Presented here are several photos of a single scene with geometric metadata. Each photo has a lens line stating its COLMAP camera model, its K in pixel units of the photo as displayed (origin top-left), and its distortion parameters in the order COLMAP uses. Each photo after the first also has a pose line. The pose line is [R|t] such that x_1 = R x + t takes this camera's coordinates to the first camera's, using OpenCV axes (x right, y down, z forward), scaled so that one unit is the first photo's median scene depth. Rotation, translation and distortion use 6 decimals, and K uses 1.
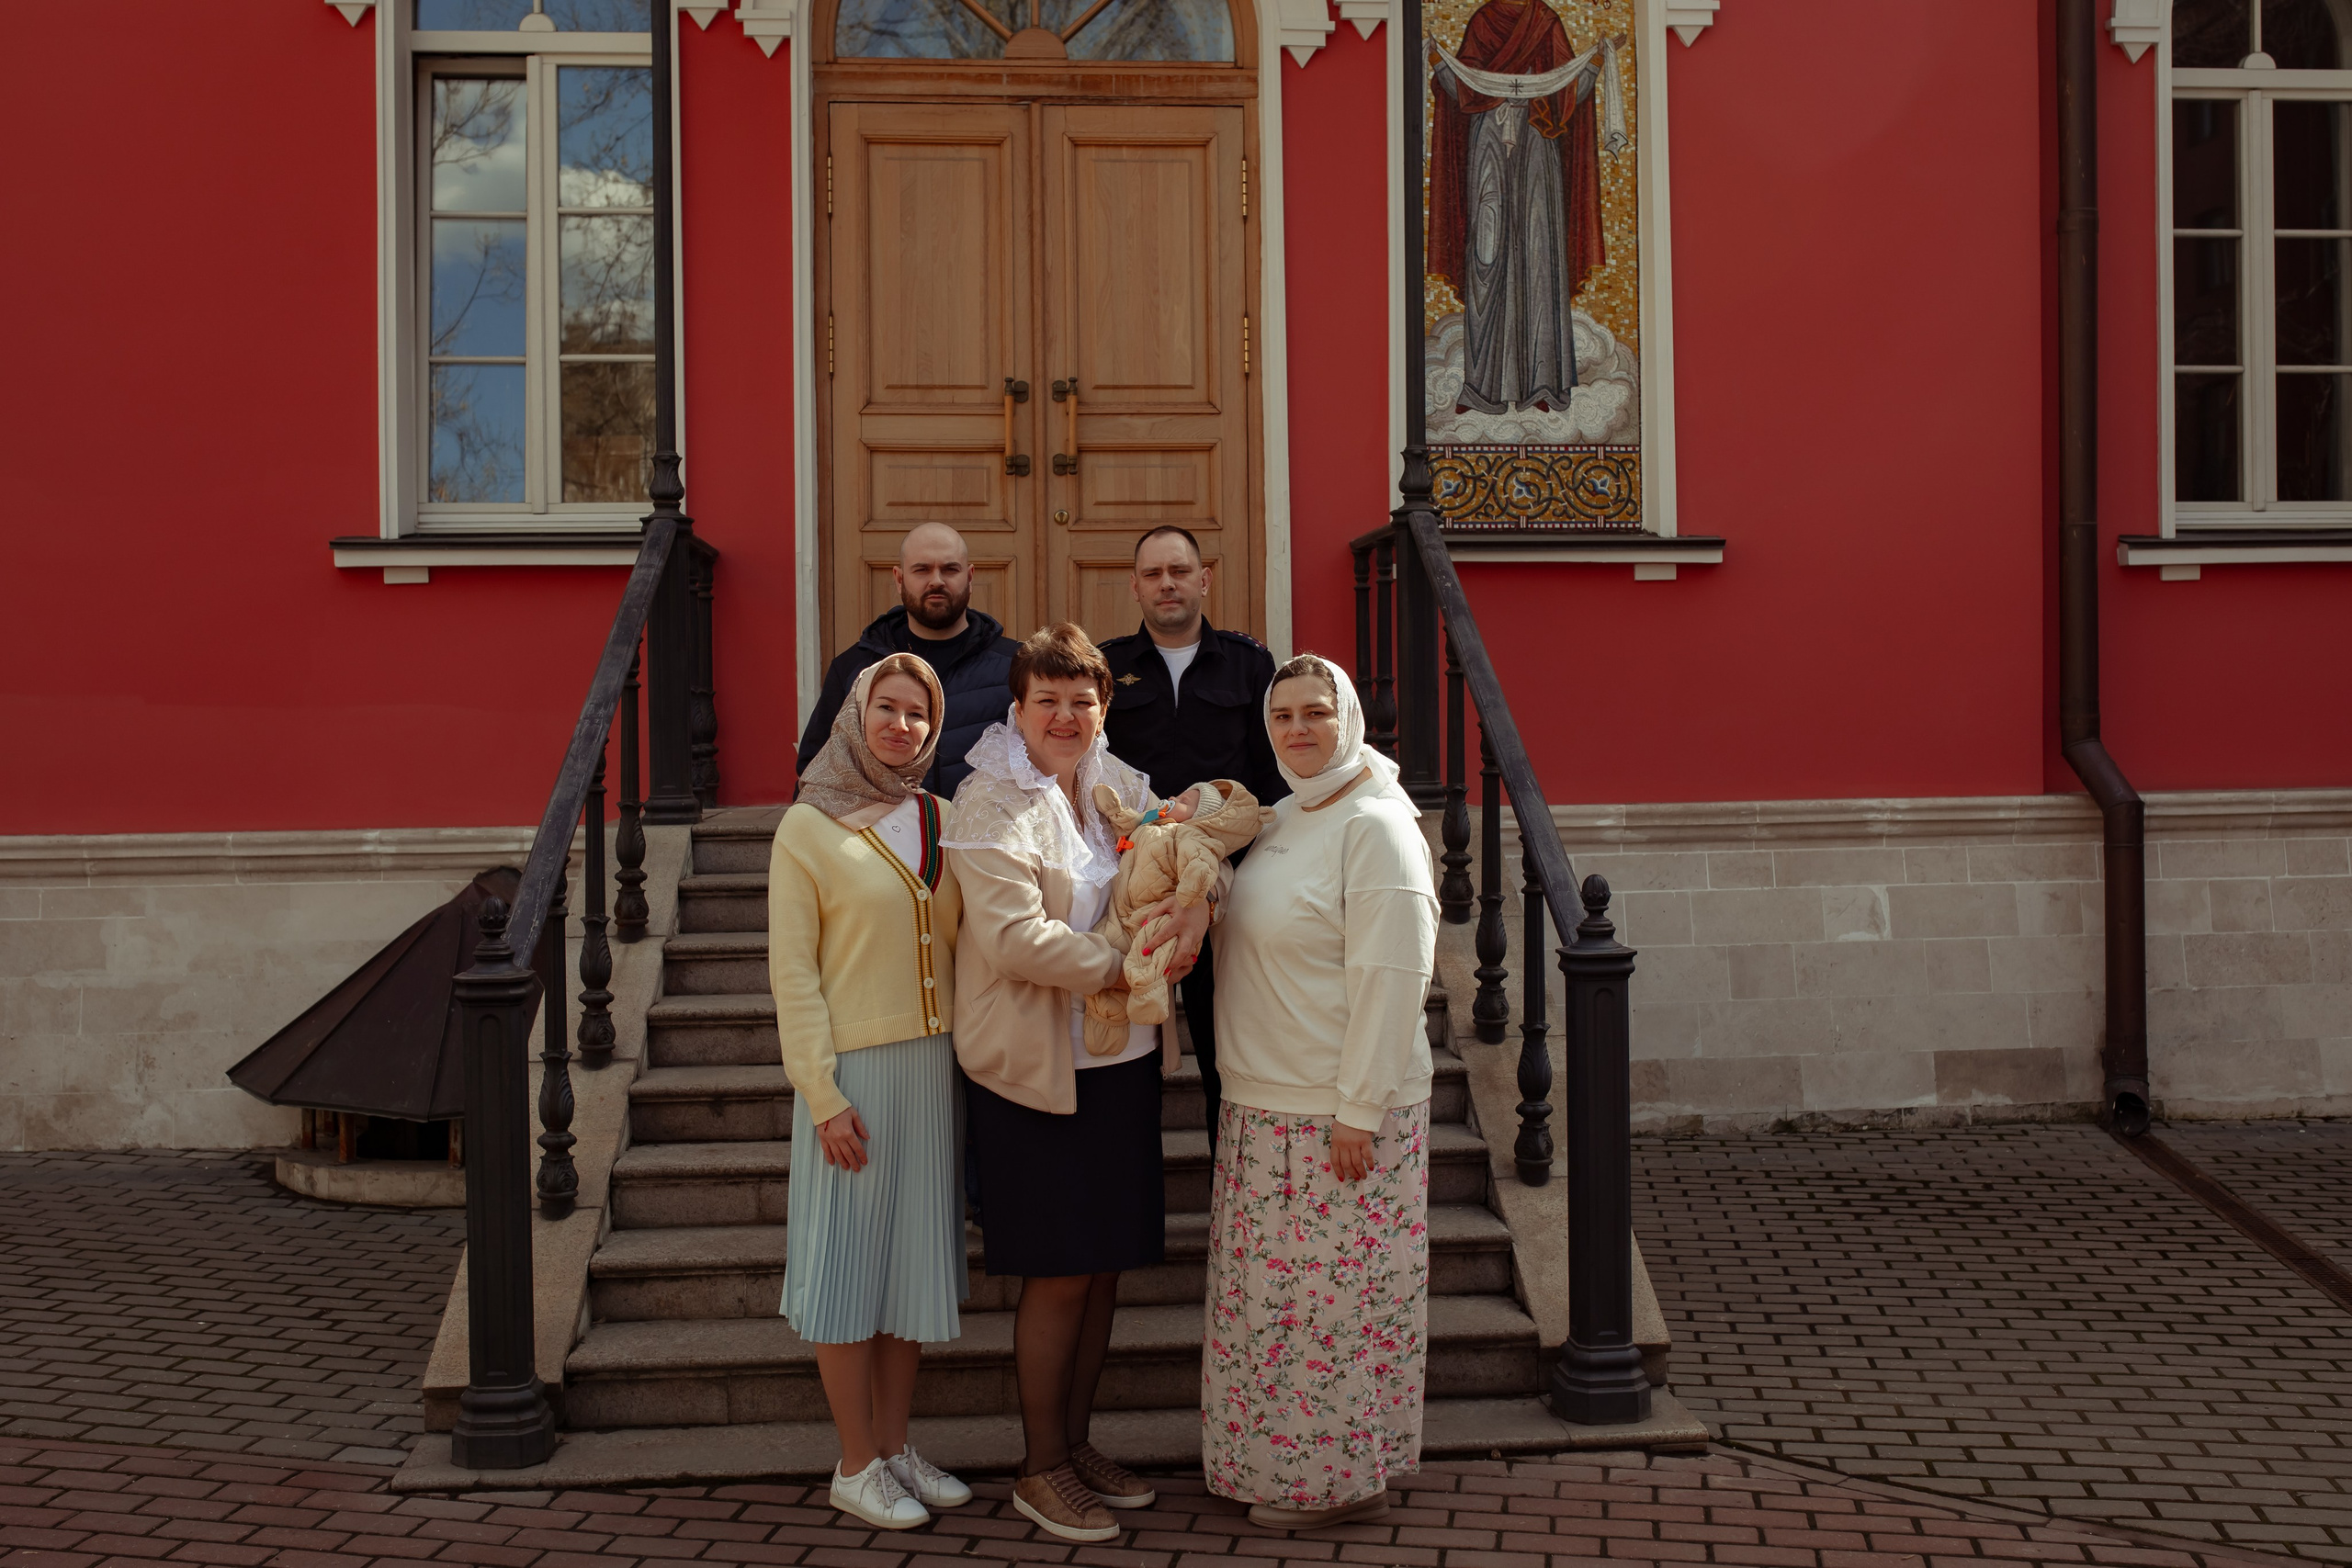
lens RADIAL K [[2405.3, 0, 1164.7], [0, 2405.3, 727.7], [0, 0, 1]] dist [-0.042877, 0.035256]
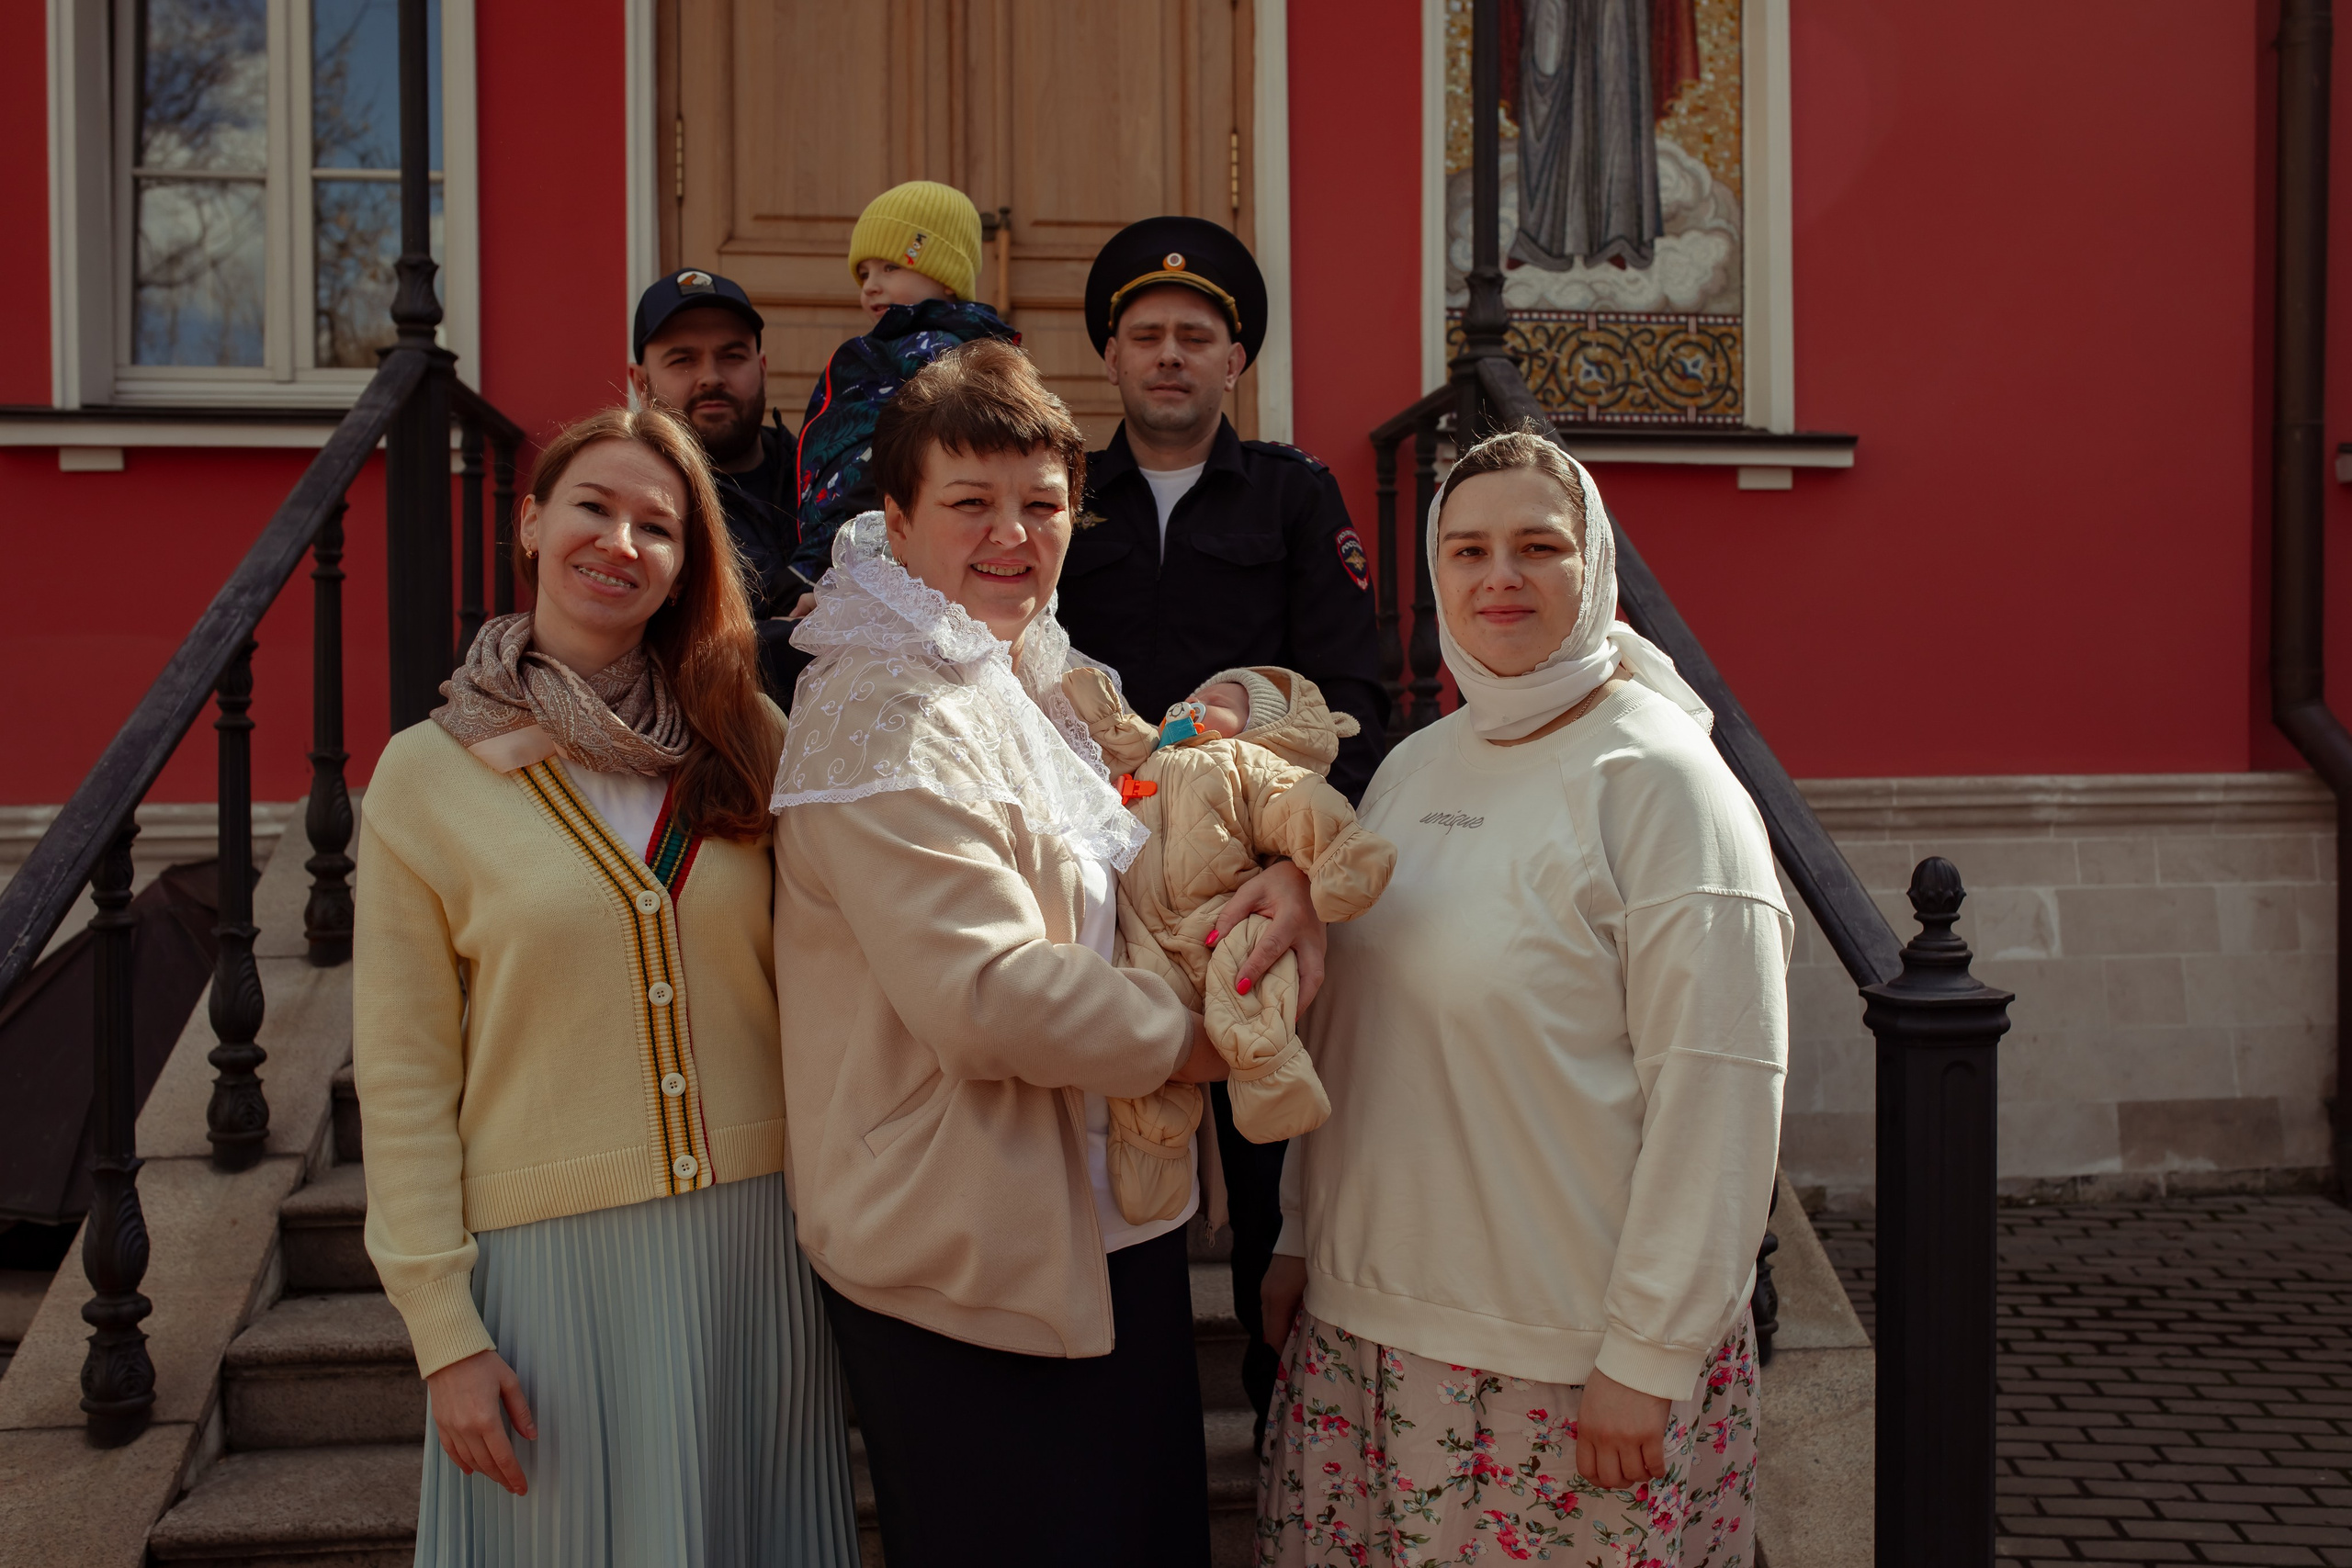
lens RADIAL K [[2249.6, 0, 1176.0], [0, 2249.6, 784.0], [0, 0, 1]] dist [-0.054751, 0.080740]
pose [[0.999264, 0.004078, 0.038144, -0.010518], [-0.004713, 0.999852, 0.016565, 0.021843], [-0.038071, -0.016733, 0.999135, 0.291649]]
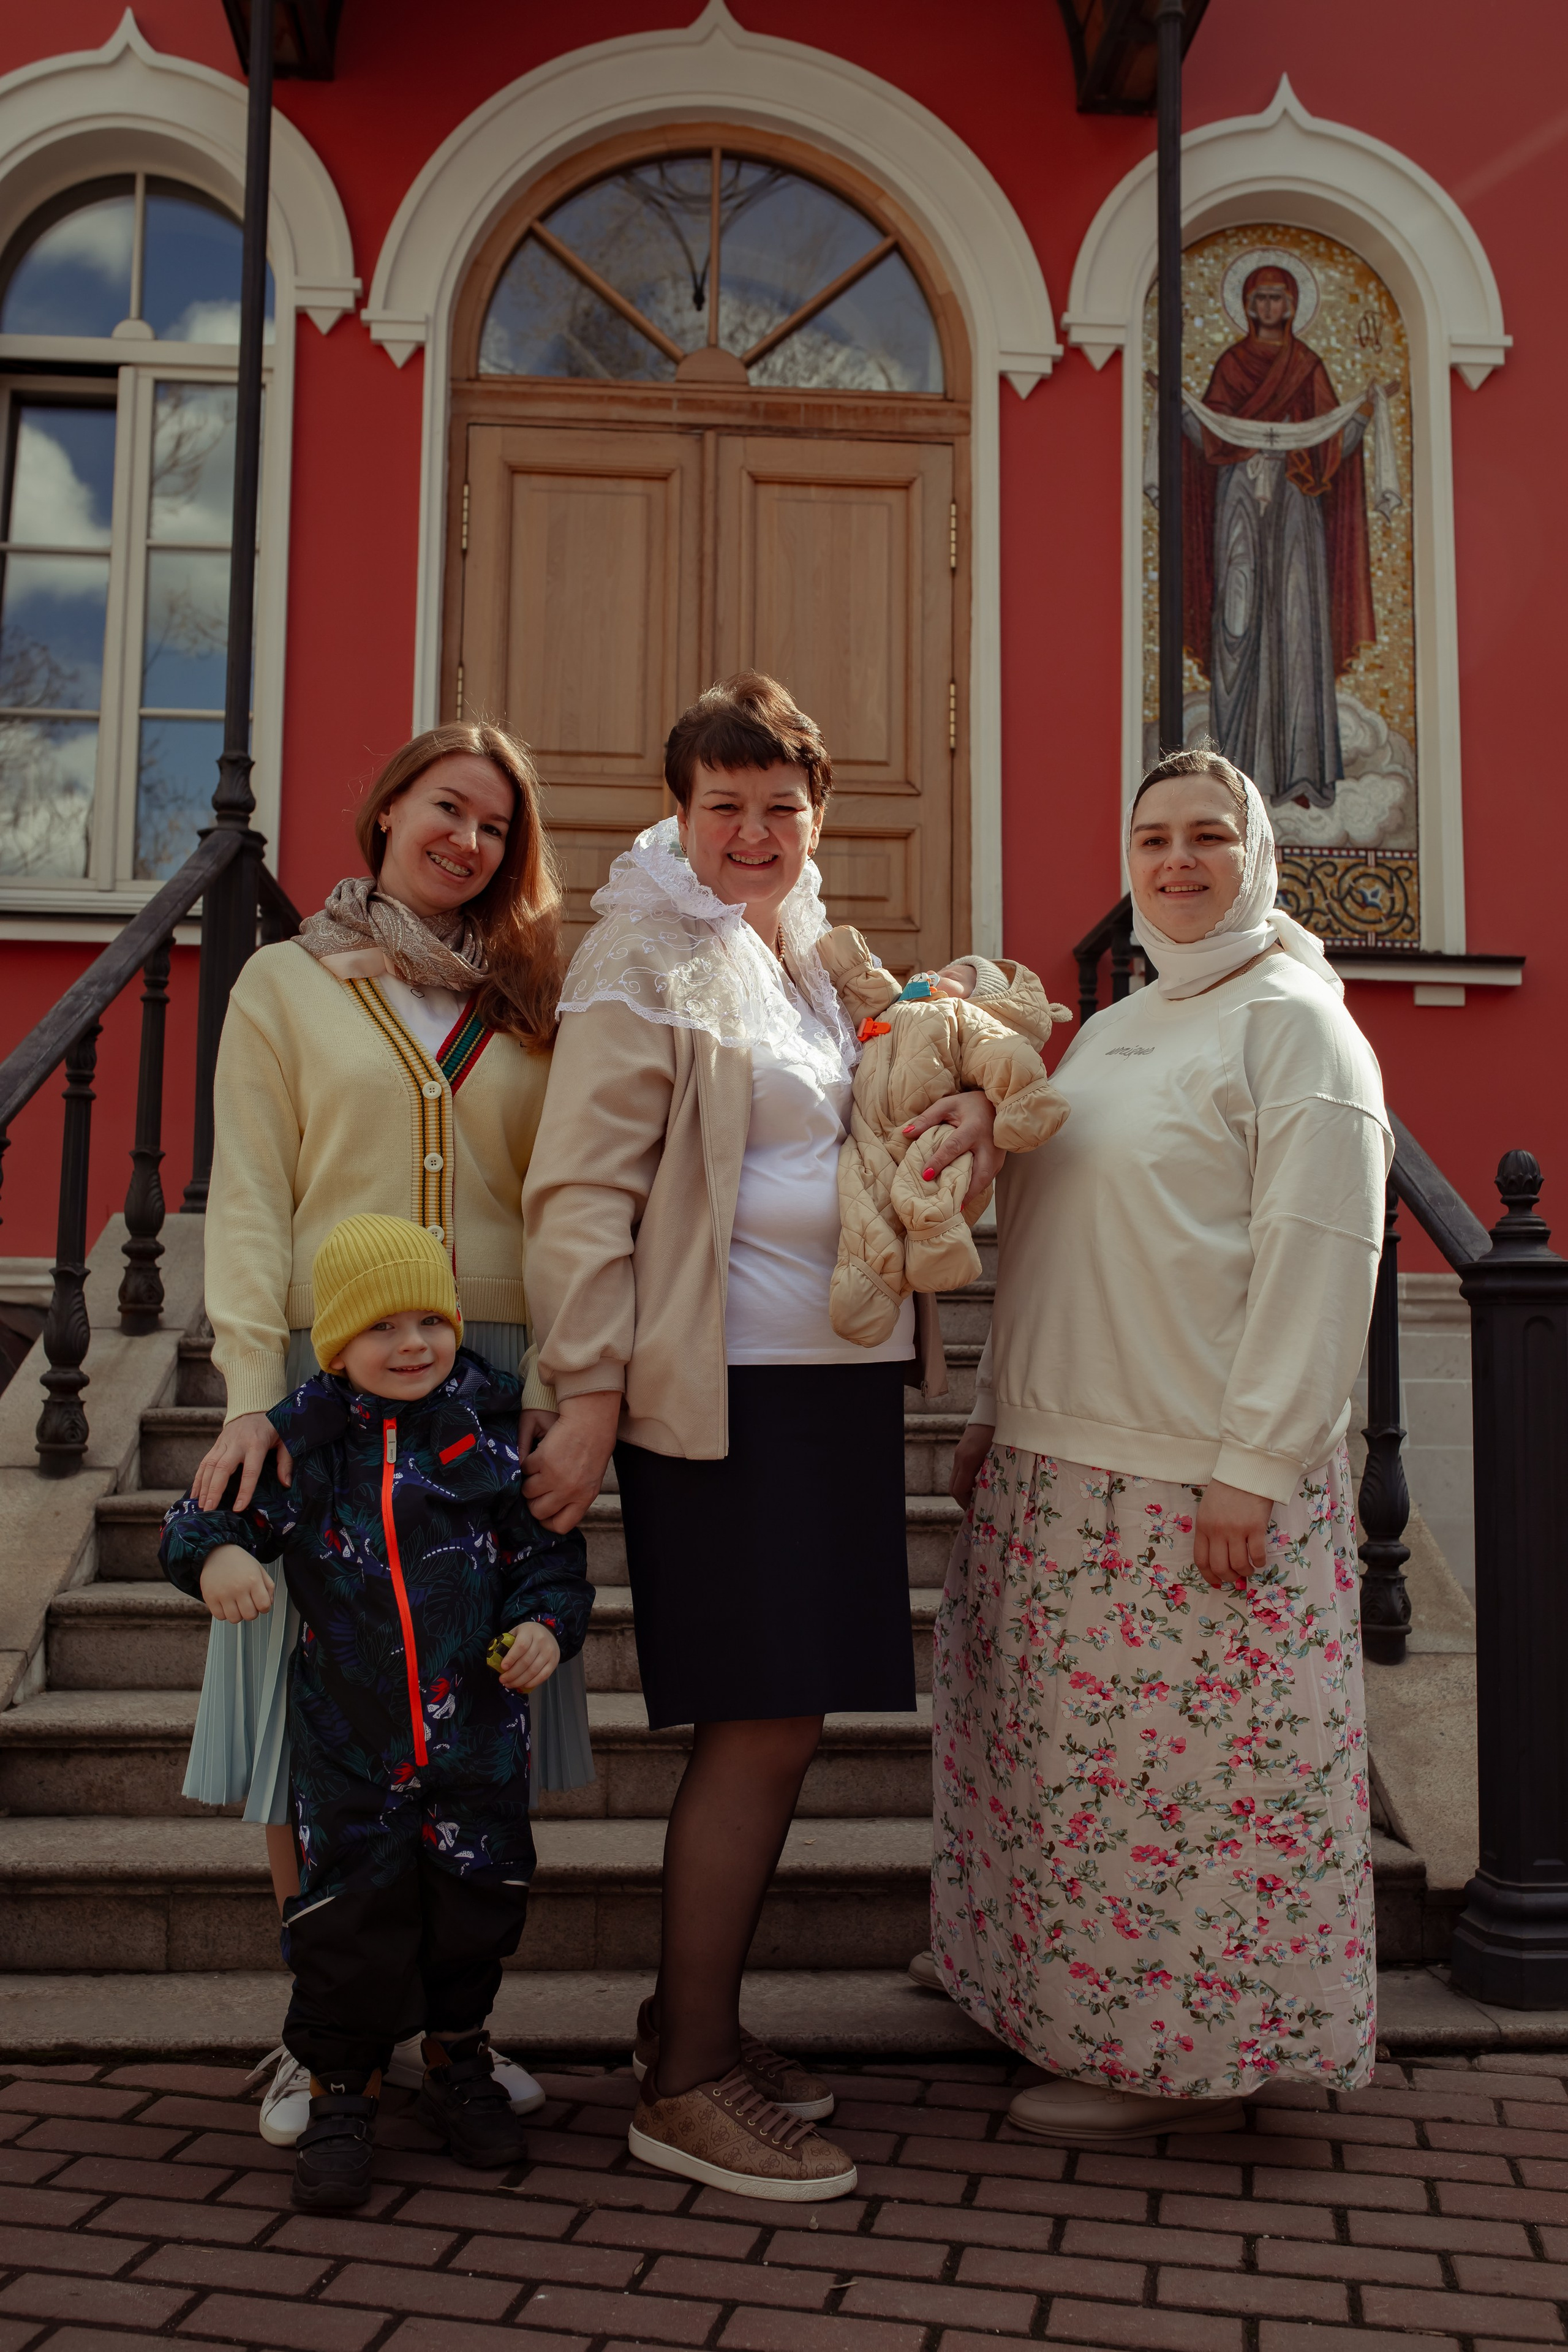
lens RADIAL K [[2249.8, 0, 784.0], [0, 2249.8, 1176.0], [0, 0, 1]] dist [-0.054751, 0.080740]
pose [[0.999551, 0.022976, -0.019218, -0.006125], [-0.024796, 0.994624, -0.100538, 0.081042], [0.016805, 0.100970, 0.994748, 0.231983]]
